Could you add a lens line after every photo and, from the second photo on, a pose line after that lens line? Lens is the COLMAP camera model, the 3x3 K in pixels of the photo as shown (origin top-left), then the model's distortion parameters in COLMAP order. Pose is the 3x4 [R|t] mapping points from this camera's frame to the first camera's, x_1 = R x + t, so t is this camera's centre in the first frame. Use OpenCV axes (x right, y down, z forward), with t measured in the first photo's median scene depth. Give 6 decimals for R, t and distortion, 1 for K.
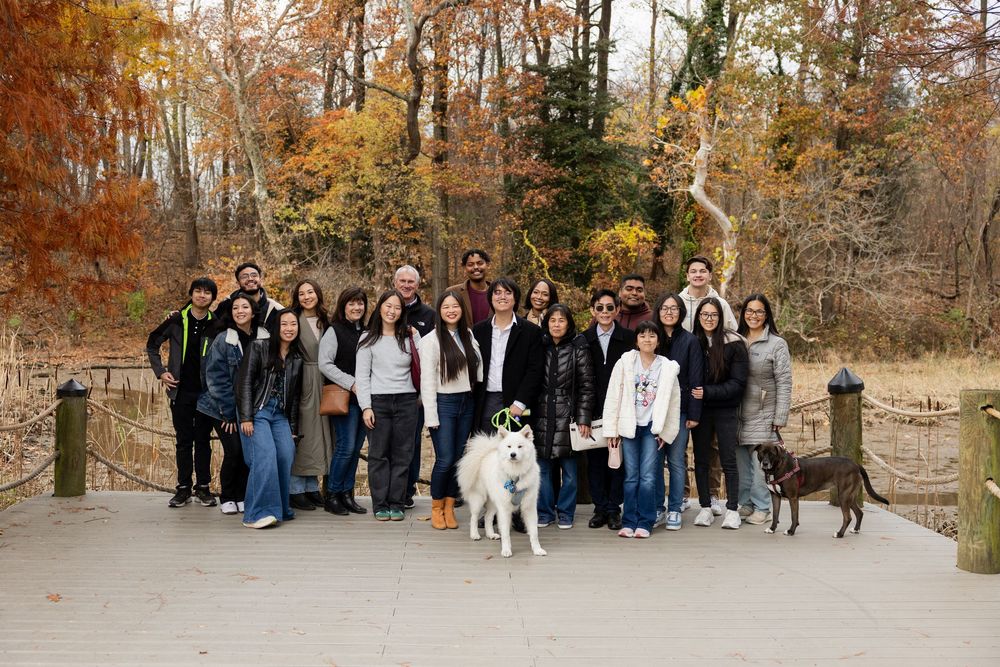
lens RADIAL K [[950.3, 0, 480.2], [0, 950.3, 323.5], [0, 0, 1]] dist [-0.007036, 0.000000]
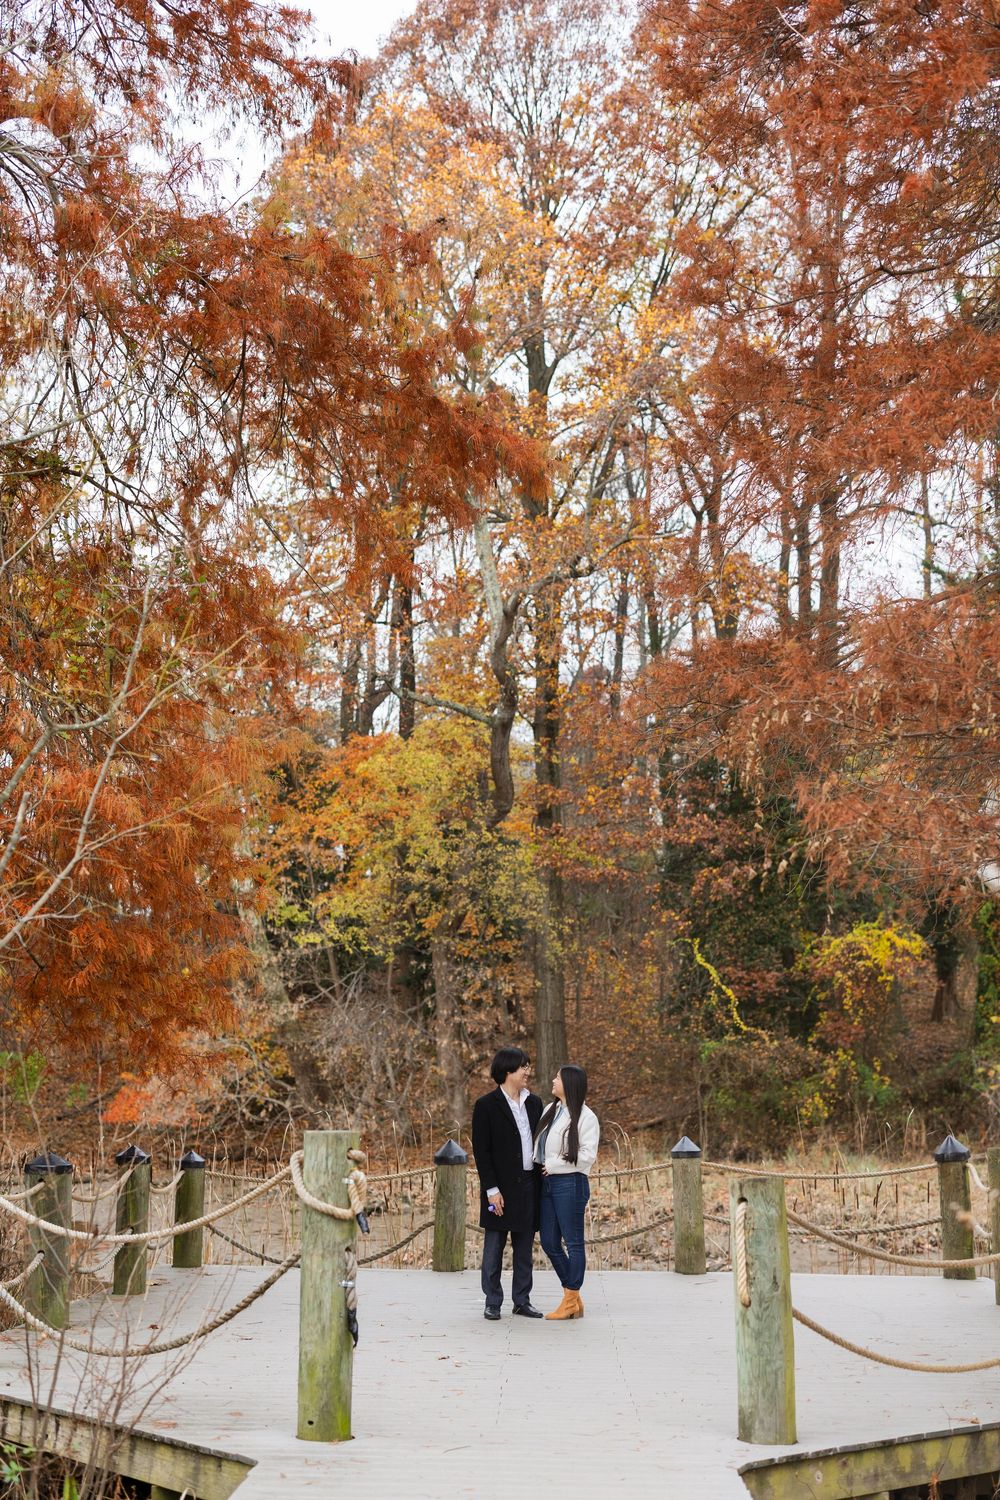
lens RADIAL K [[2633.0, 0, 464.1], [0, 2633.0, 672.3], [0, 0, 1]] dist [0.003858, 0.000000]
pose [[0.997020, -0.018983, -0.074773, 0.030131], [0.006312, 0.986075, -0.166183, 0.007423], [0.076886, 0.165216, 0.983256, -0.623958]]
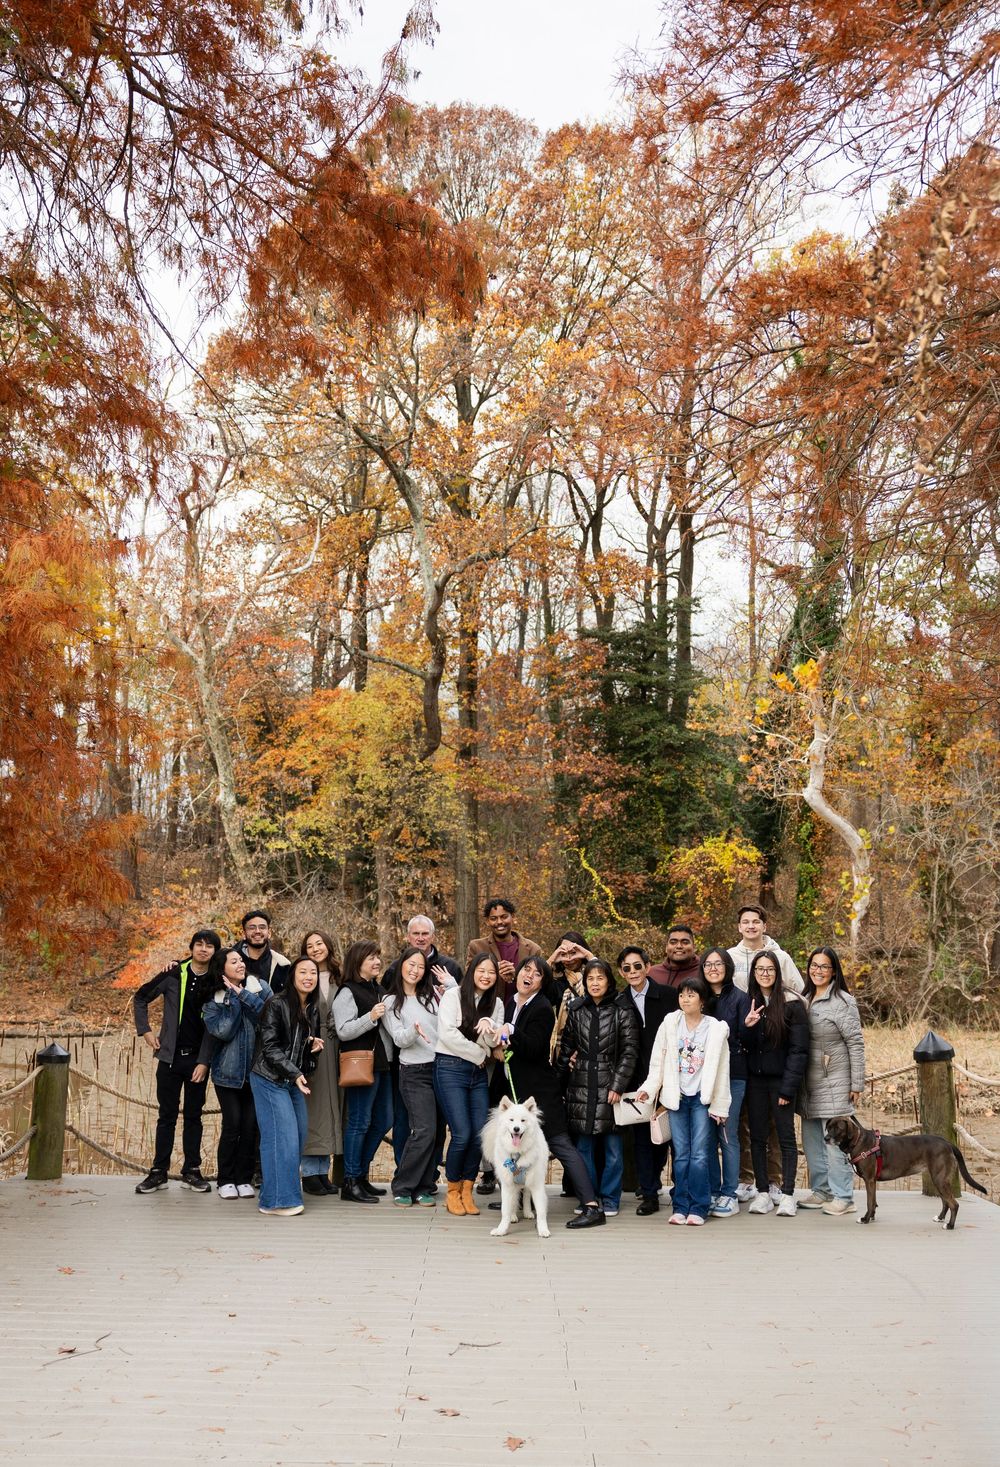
lens RADIAL K [[1436.9, 0, 496.3], [0, 1436.9, 733.1], [0, 0, 1]] dist [-0.030160, 0.000000]
pose [[0.999785, -0.002816, -0.020533, 0.003927], [-0.000613, 0.986269, -0.165143, -0.002256], [0.020716, 0.165120, 0.986056, -0.118788]]
